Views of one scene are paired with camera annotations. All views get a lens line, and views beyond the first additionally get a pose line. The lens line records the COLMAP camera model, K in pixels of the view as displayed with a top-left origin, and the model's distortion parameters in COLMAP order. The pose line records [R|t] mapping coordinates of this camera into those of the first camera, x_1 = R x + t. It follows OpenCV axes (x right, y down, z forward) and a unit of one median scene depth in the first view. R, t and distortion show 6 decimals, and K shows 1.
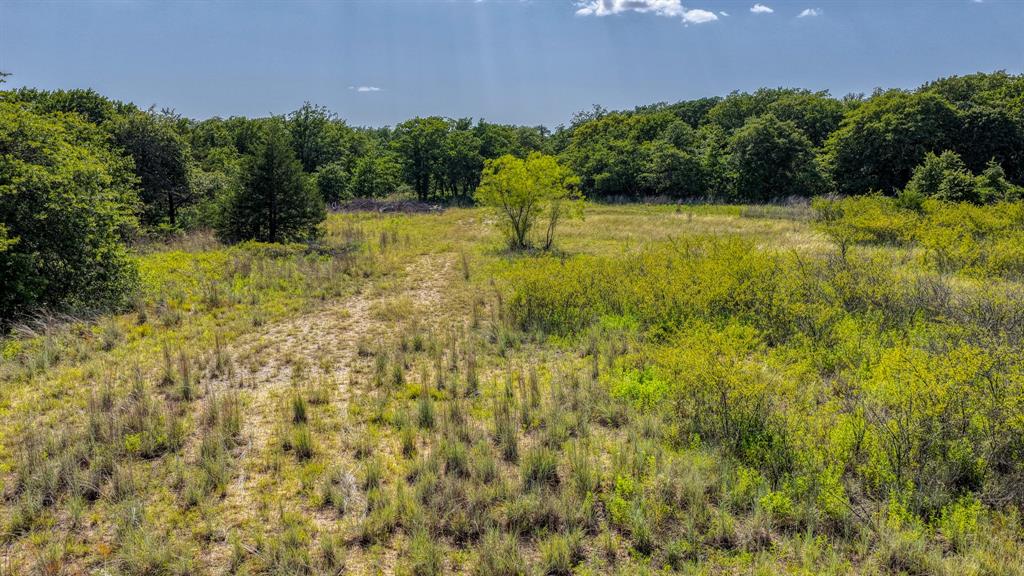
lens RADIAL K [[870.6, 0, 512.0], [0, 870.6, 288.0], [0, 0, 1]] dist [-0.009398, 0.026957]
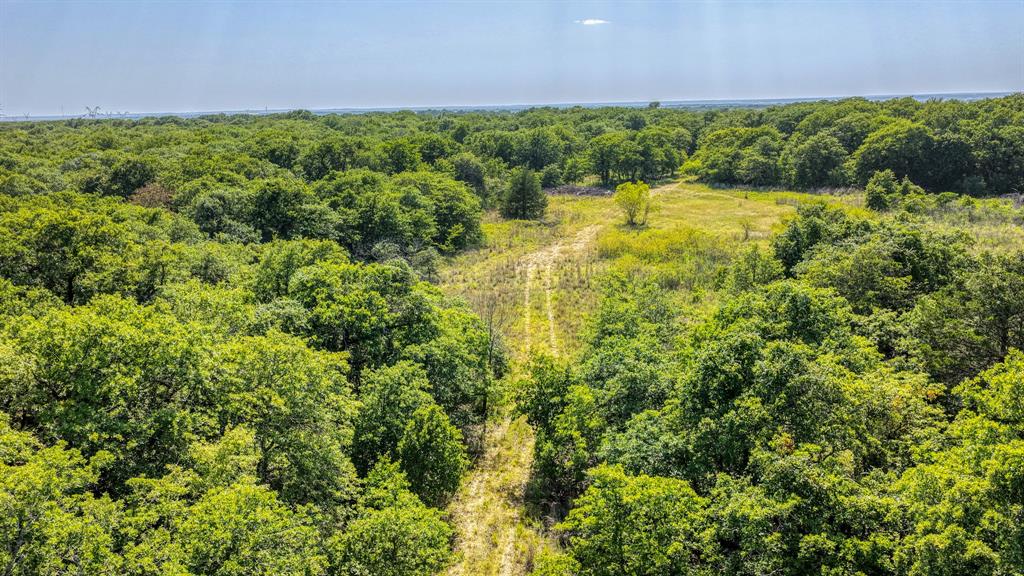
lens RADIAL K [[870.6, 0, 512.0], [0, 870.6, 288.0], [0, 0, 1]] dist [-0.009398, 0.026957]
pose [[0.967485, 0.042488, -0.249333, 0.173471], [-0.024184, 0.996813, 0.076021, -0.027331], [0.251769, -0.067520, 0.965429, -0.784759]]
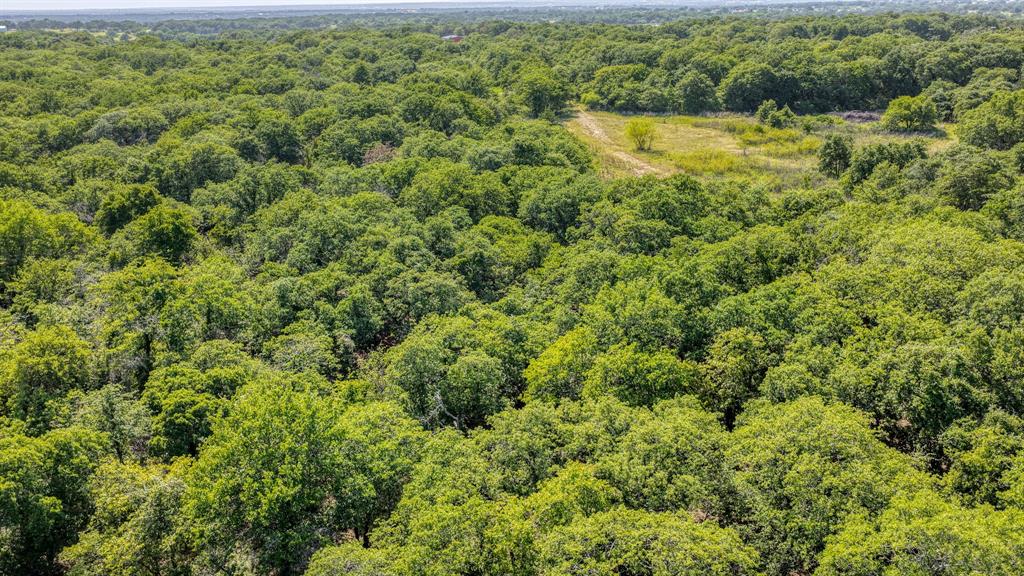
lens RADIAL K [[870.6, 0, 512.0], [0, 870.6, 288.0], [0, 0, 1]] dist [-0.009398, 0.026957]
pose [[0.983368, -0.063584, 0.170132, -0.624833], [0.031850, 0.982573, 0.183127, -0.088892], [-0.178812, -0.174662, 0.968256, -1.248646]]
